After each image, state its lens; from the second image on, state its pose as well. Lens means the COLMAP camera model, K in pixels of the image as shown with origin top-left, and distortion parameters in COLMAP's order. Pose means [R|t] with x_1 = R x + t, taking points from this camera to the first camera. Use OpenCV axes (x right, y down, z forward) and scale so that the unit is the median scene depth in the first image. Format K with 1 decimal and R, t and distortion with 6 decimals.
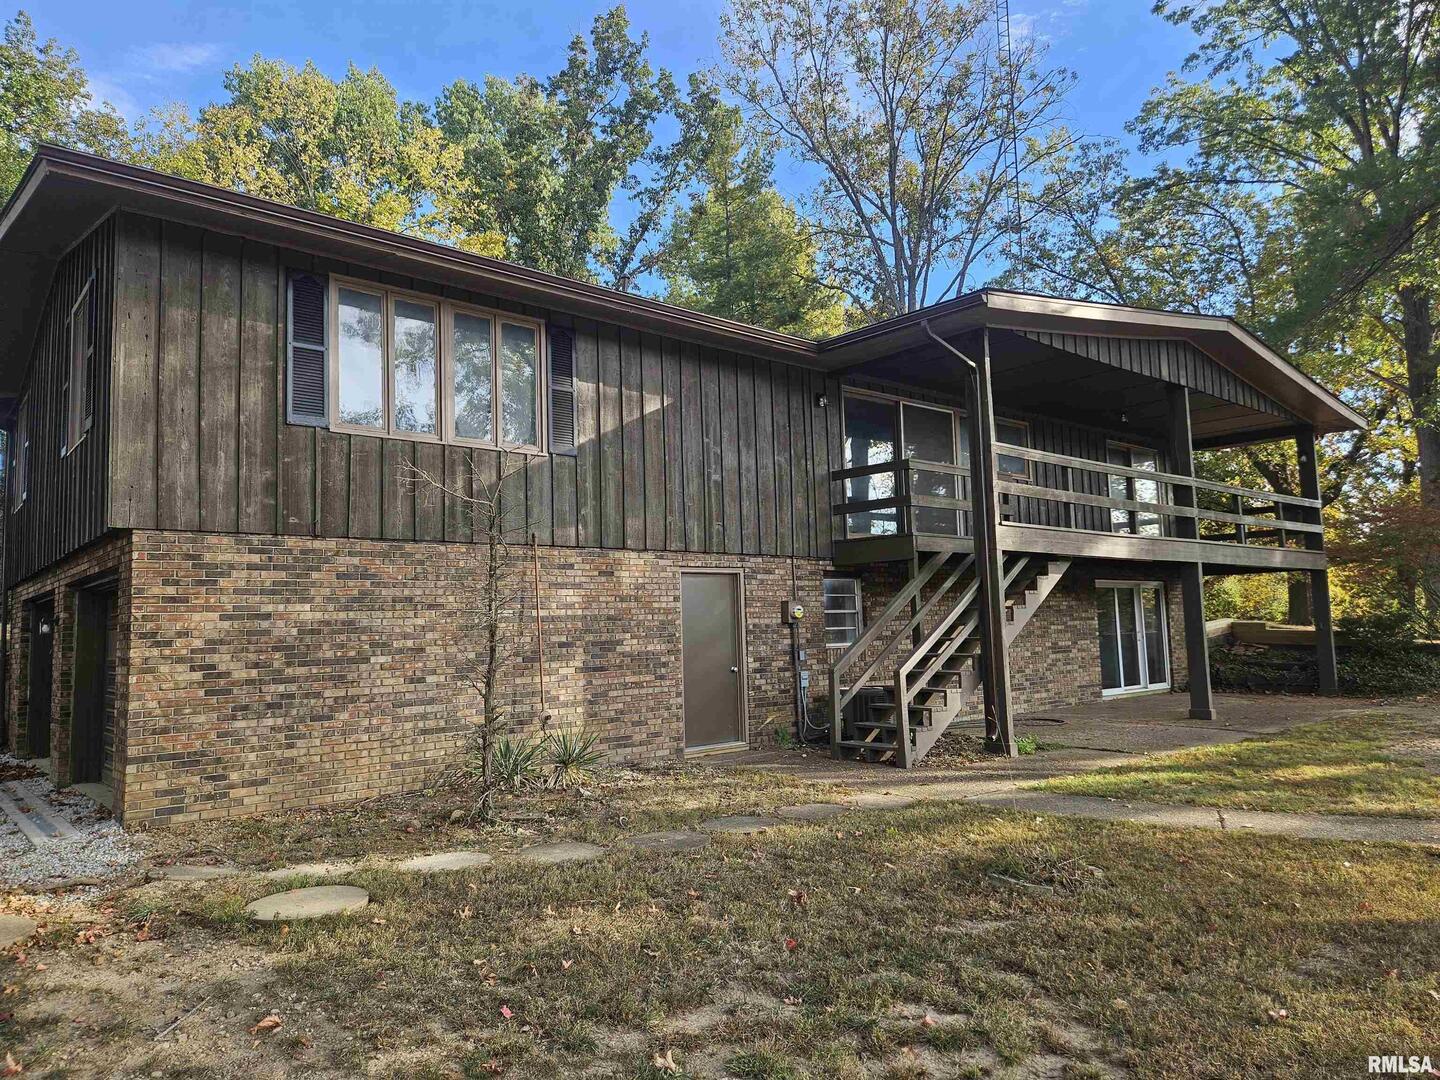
lens RADIAL K [[959.3, 0, 718.1], [0, 959.3, 540.7], [0, 0, 1]] dist [0.047064, -0.005101]
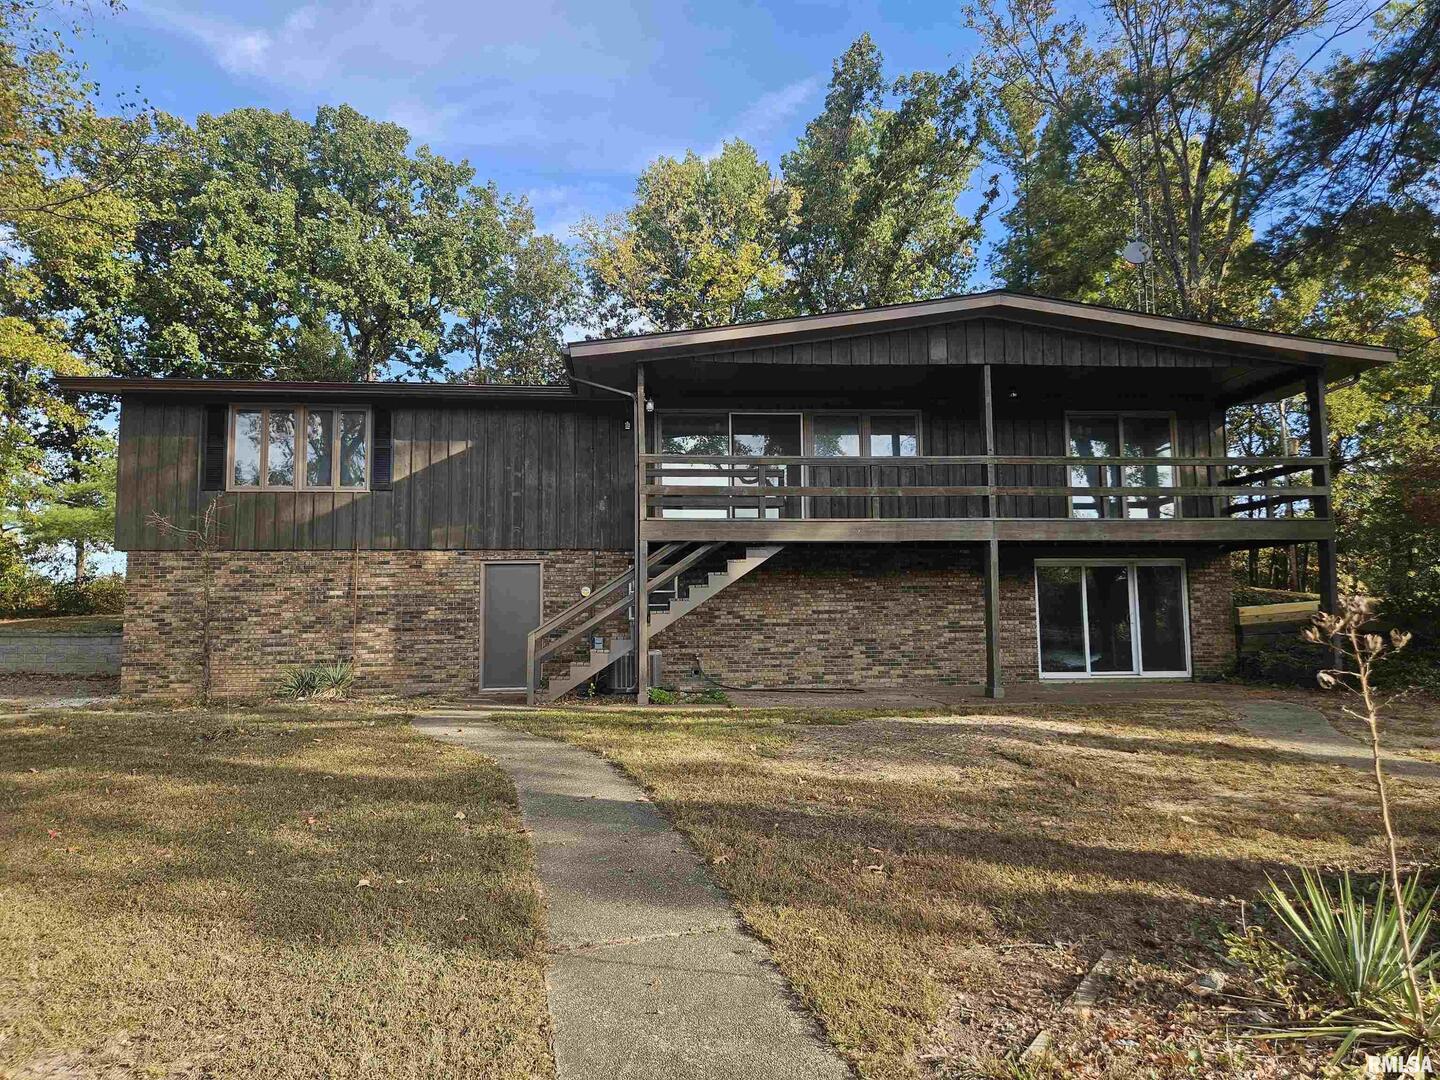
lens RADIAL K [[959.3, 0, 718.8], [0, 959.3, 543.9], [0, 0, 1]] dist [0.047064, -0.005101]
pose [[0.814118, -0.034175, -0.579693, 1.300590], [0.042788, 0.999083, 0.001192, 0.019723], [0.579121, -0.025774, 0.814834, 0.054826]]
